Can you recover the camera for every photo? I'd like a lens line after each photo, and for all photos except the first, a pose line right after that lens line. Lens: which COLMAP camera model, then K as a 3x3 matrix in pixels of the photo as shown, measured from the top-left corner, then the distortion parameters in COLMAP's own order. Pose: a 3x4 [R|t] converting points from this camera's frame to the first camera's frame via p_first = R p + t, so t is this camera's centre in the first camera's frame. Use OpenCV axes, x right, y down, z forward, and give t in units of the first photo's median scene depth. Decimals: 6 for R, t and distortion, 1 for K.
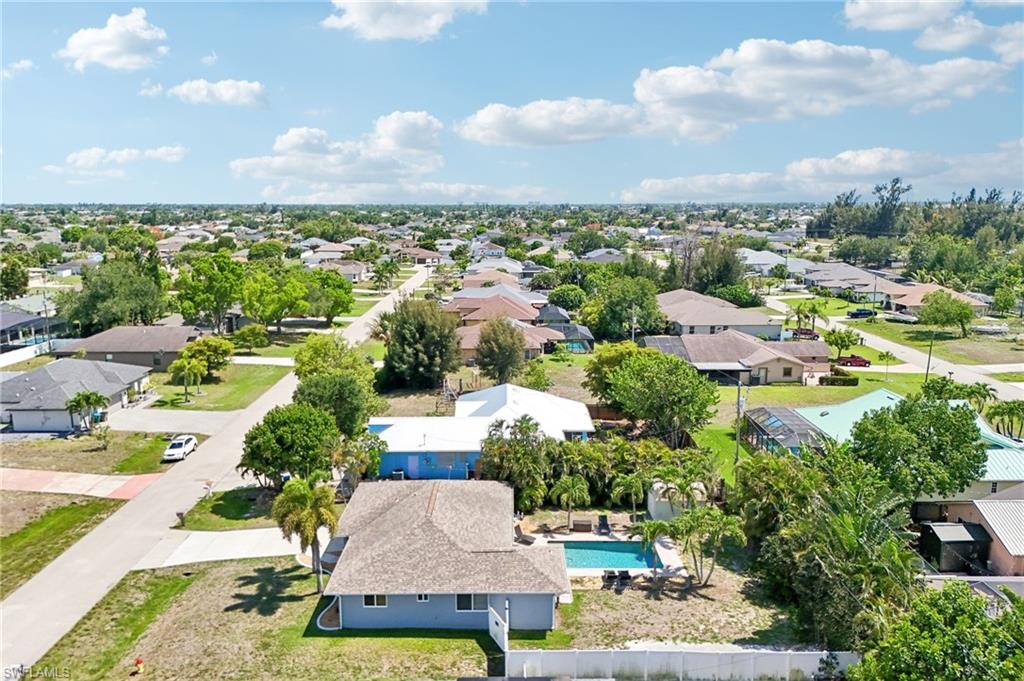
lens RADIAL K [[771.2, 0, 512.0], [0, 771.2, 340.5], [0, 0, 1]] dist [0.005090, 0.002000]
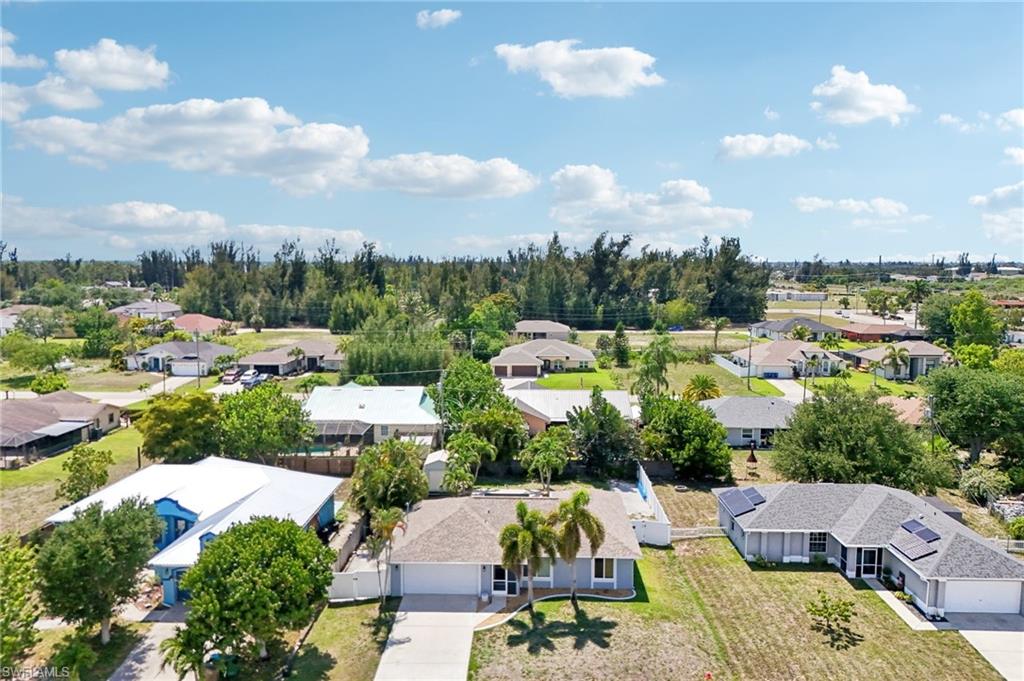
lens RADIAL K [[771.2, 0, 512.0], [0, 771.2, 340.5], [0, 0, 1]] dist [0.005090, 0.002000]
pose [[0.021230, -0.102645, 0.994492, -1.228548], [0.178289, 0.979160, 0.097256, -0.123959], [-0.983749, 0.175243, 0.039088, 0.979786]]
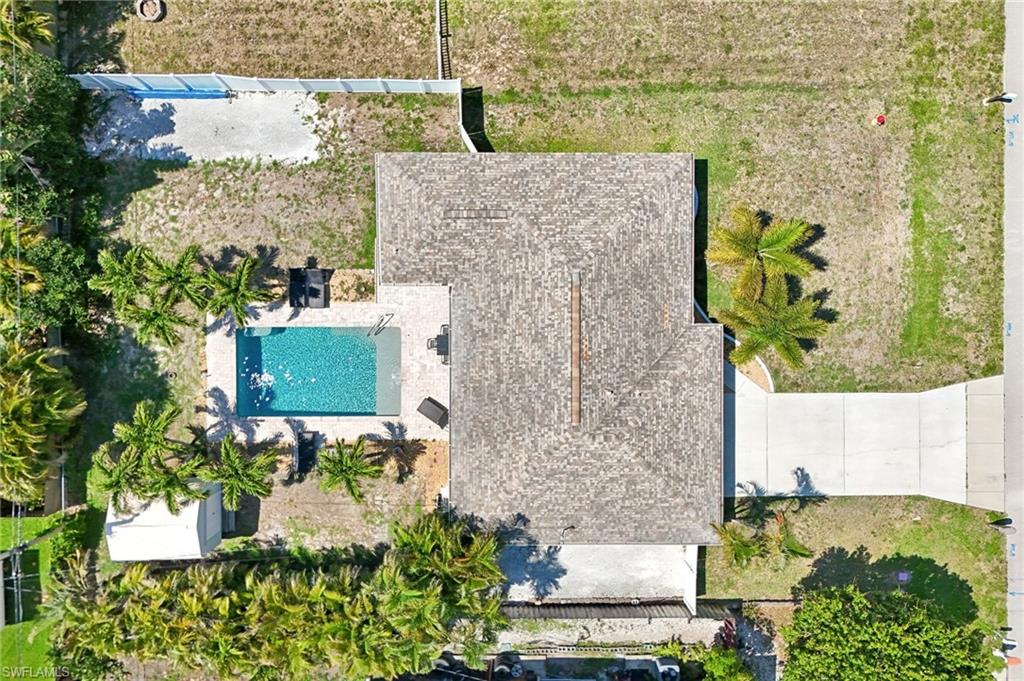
lens RADIAL K [[771.2, 0, 512.0], [0, 771.2, 340.5], [0, 0, 1]] dist [0.005090, 0.002000]
pose [[-0.999752, 0.006521, -0.021278, -0.037200], [-0.022143, -0.196129, 0.980328, -0.417047], [0.002220, 0.980556, 0.196225, 0.926643]]
